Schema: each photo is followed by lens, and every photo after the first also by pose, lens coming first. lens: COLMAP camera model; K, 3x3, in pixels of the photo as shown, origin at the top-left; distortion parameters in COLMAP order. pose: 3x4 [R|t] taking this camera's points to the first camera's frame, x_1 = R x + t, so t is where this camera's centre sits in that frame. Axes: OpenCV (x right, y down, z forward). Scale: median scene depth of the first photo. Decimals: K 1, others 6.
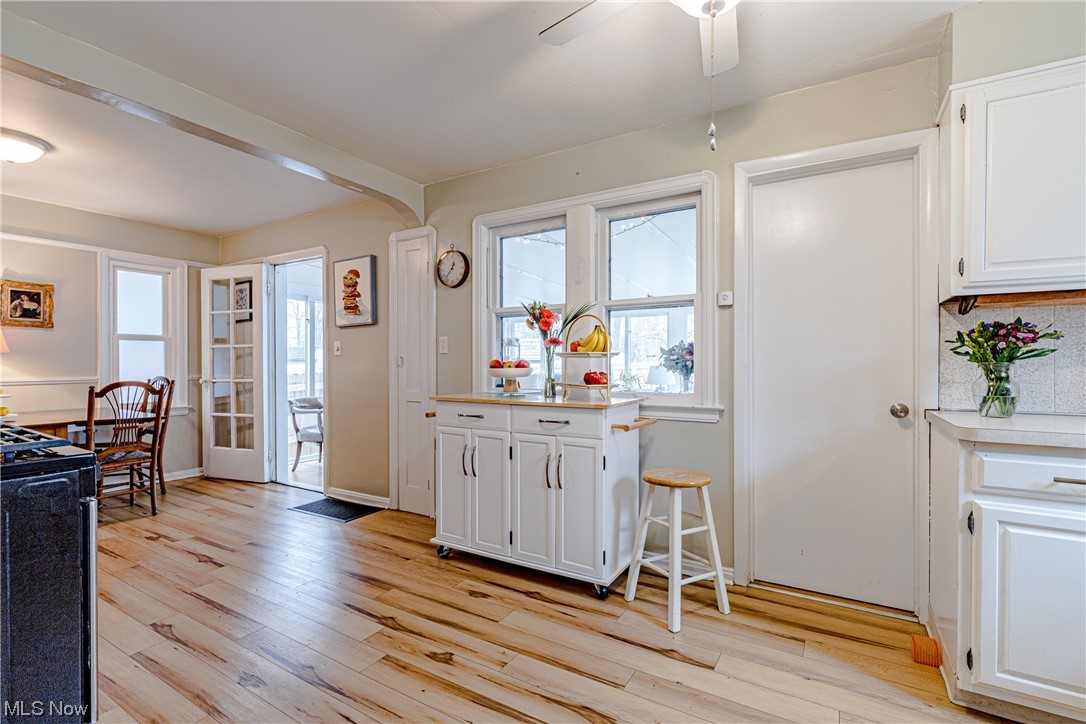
lens RADIAL K [[528.8, 0, 507.9], [0, 528.8, 362.8], [0, 0, 1]] dist [0.000498, -0.000433]
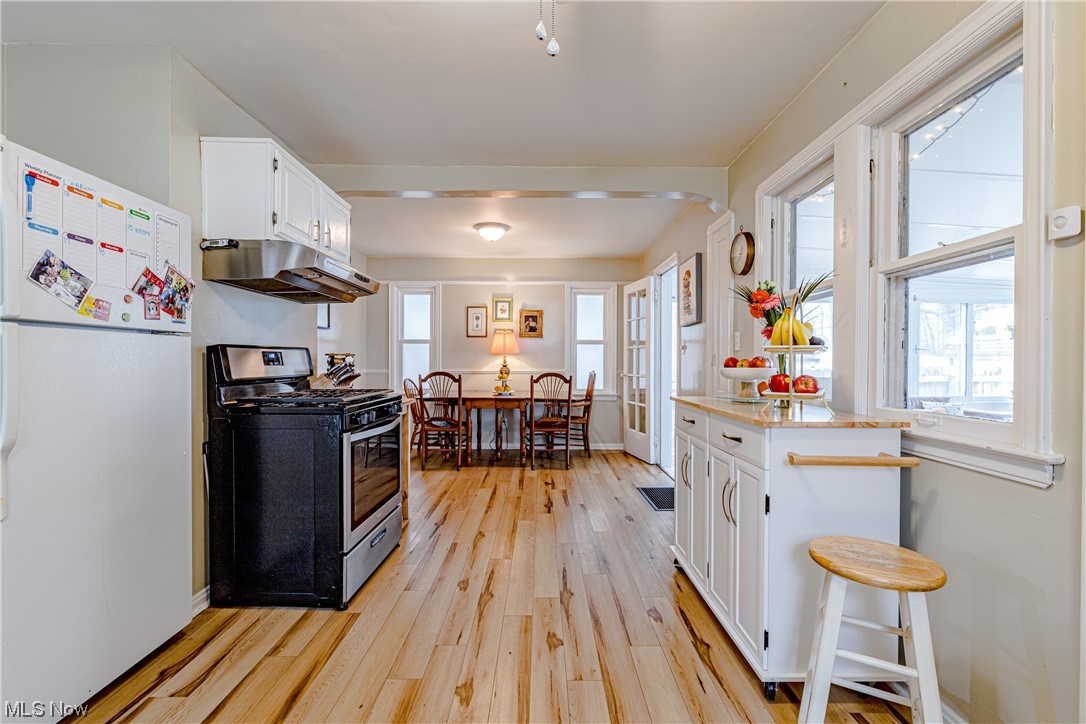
lens RADIAL K [[487.4, 0, 527.4], [0, 487.4, 362.3], [0, 0, 1]] dist [-0.001430, -0.000210]
pose [[0.495727, 0.006812, -0.868452, 0.529515], [-0.007021, 0.999968, 0.003836, 0.001544], [0.868450, 0.004195, 0.495759, 0.368414]]
